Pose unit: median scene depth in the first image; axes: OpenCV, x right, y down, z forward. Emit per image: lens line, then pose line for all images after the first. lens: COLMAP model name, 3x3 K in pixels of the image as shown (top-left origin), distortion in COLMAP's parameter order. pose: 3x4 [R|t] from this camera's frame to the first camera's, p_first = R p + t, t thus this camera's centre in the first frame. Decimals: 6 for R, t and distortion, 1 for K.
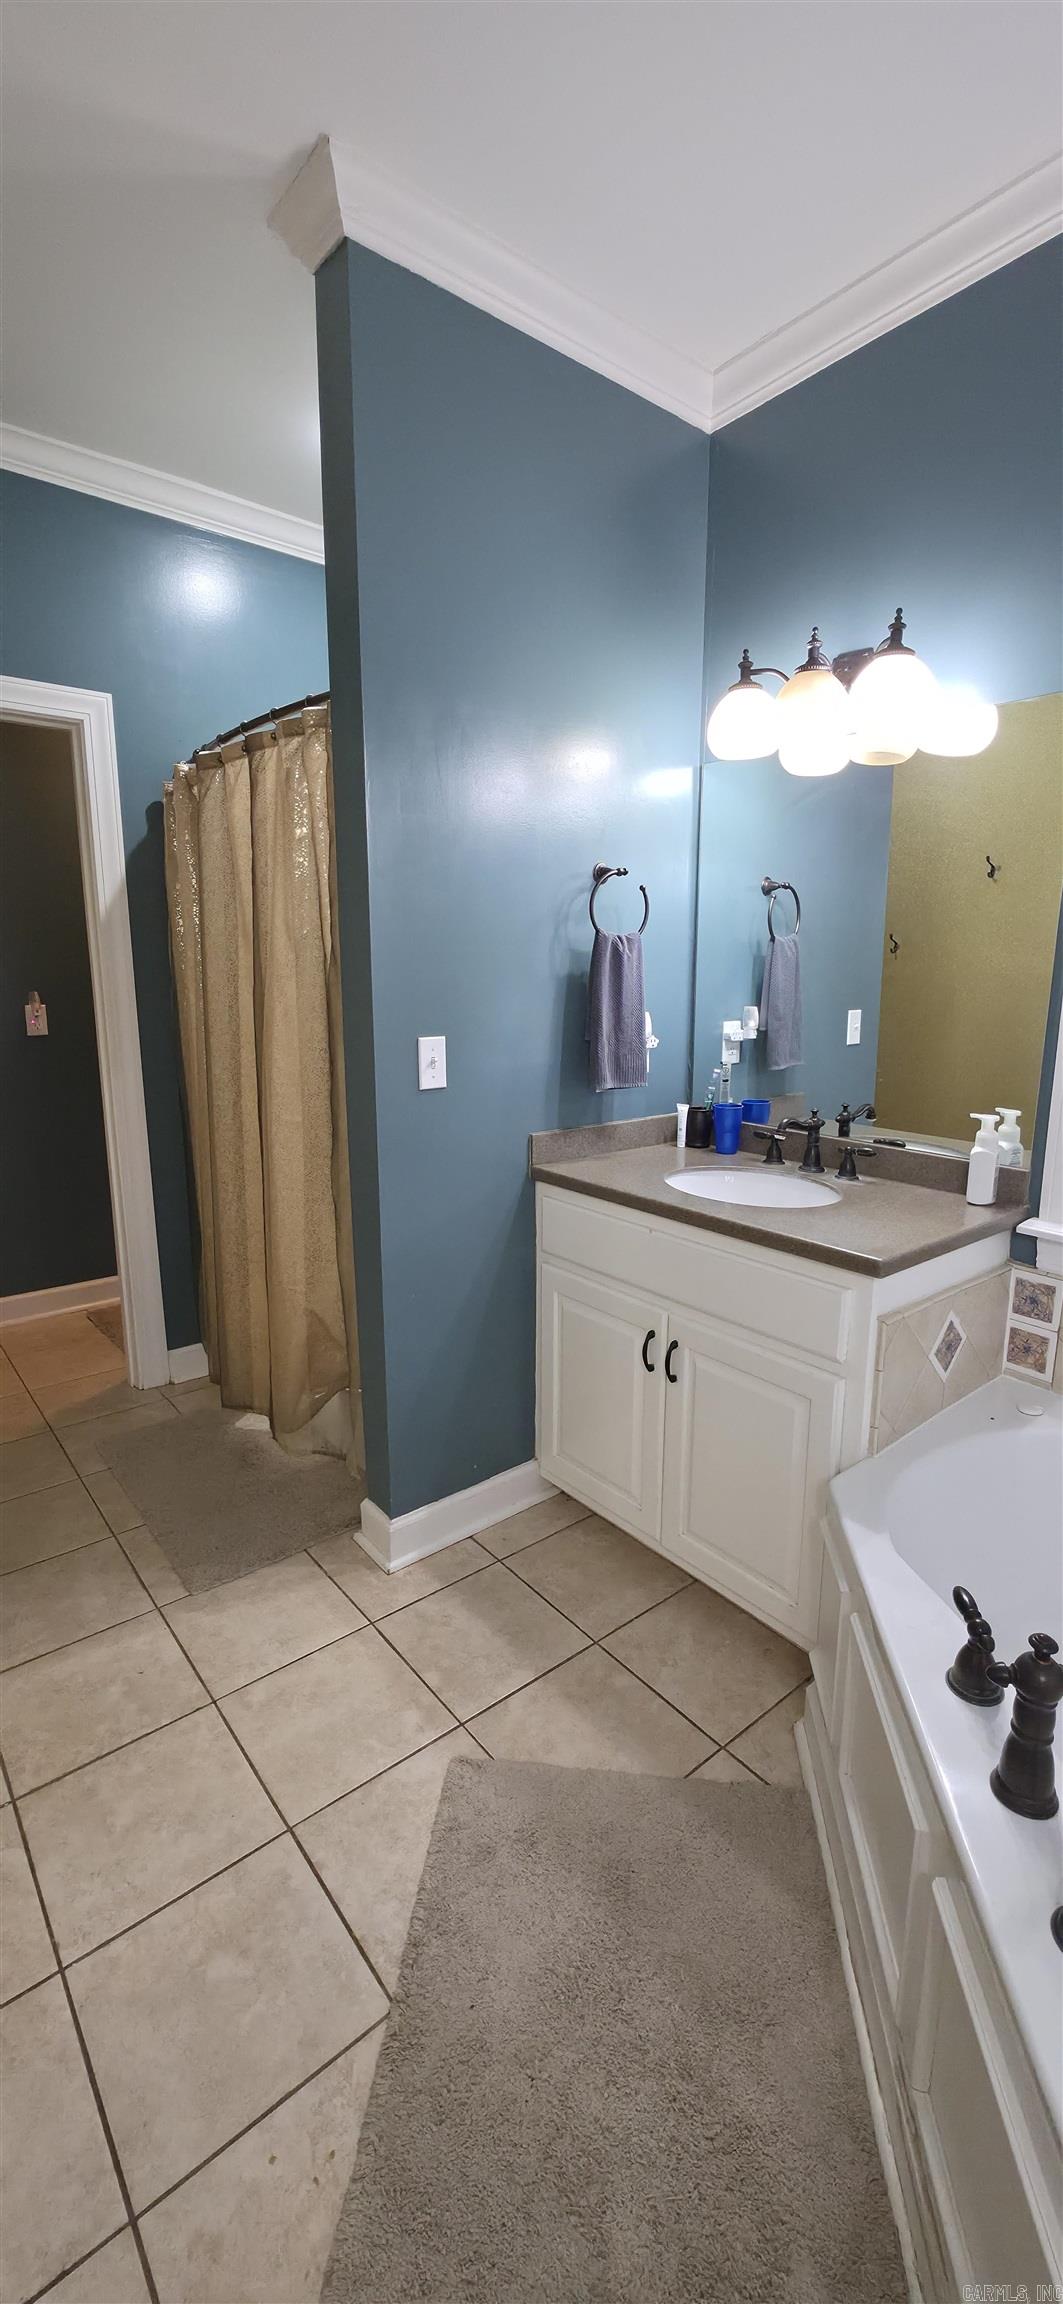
lens RADIAL K [[917.1, 0, 542.9], [0, 917.1, 1153.0], [0, 0, 1]] dist [-0.006942, -0.000073]
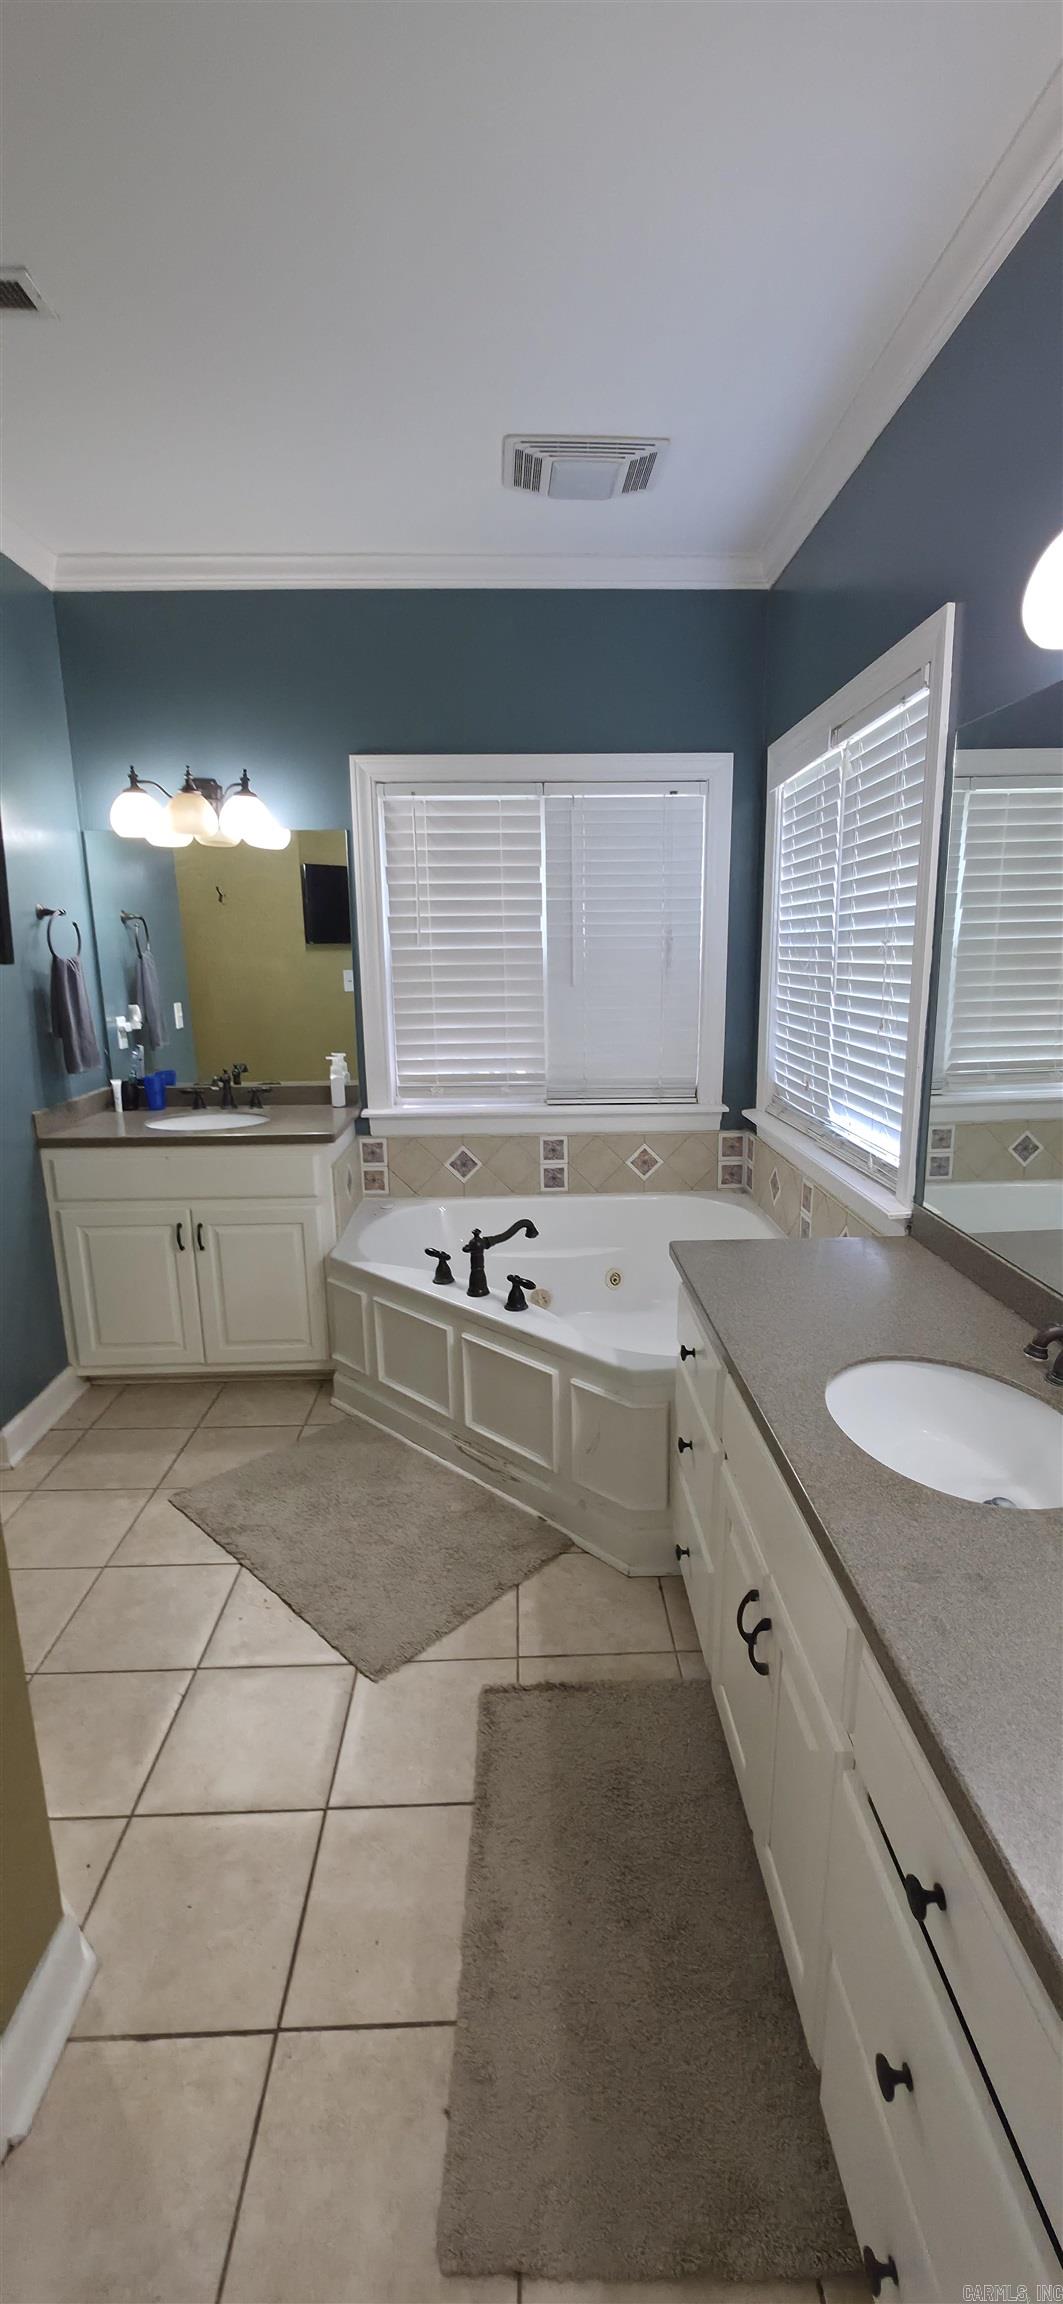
lens RADIAL K [[917.1, 0, 542.9], [0, 917.1, 1153.0], [0, 0, 1]] dist [-0.006942, -0.000073]
pose [[0.609119, -0.182742, 0.771738, -0.624569], [0.171075, 0.980458, 0.097139, 0.035137], [-0.774408, 0.072856, 0.628478, -0.398313]]
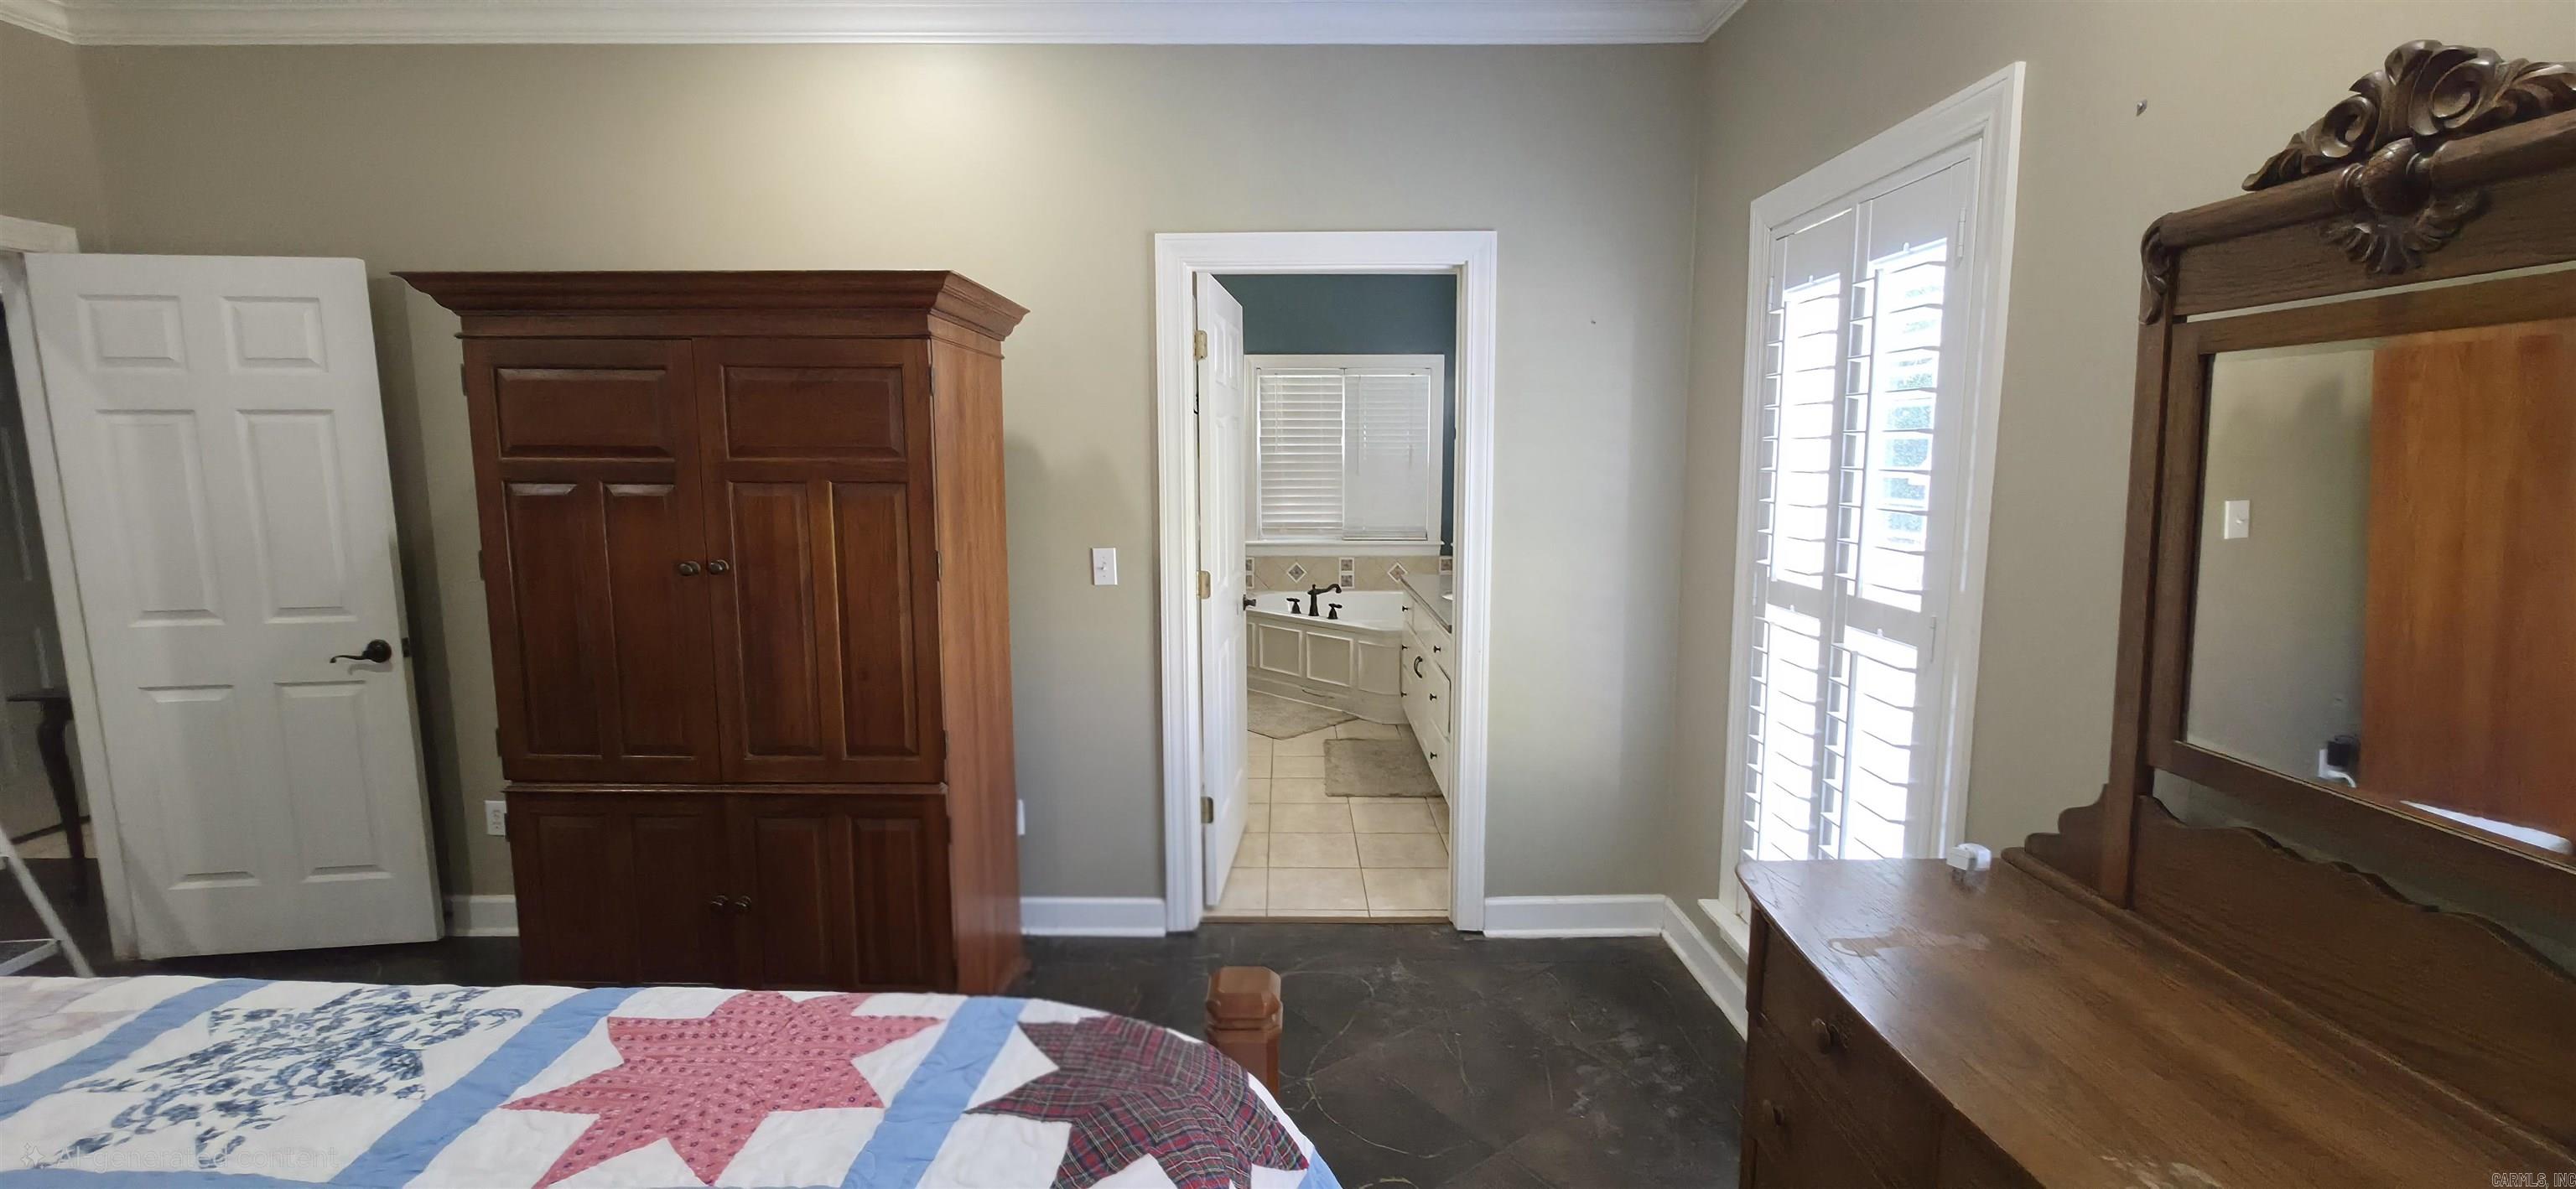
lens RADIAL K [[1025.3, 0, 1279.1], [0, 1025.3, 586.1], [0, 0, 1]] dist [-0.006942, -0.000073]
pose [[0.637307, -0.110228, 0.762686, -2.025212], [0.158371, 0.987325, 0.010359, 0.192819], [-0.754161, 0.114185, 0.646686, -1.355503]]
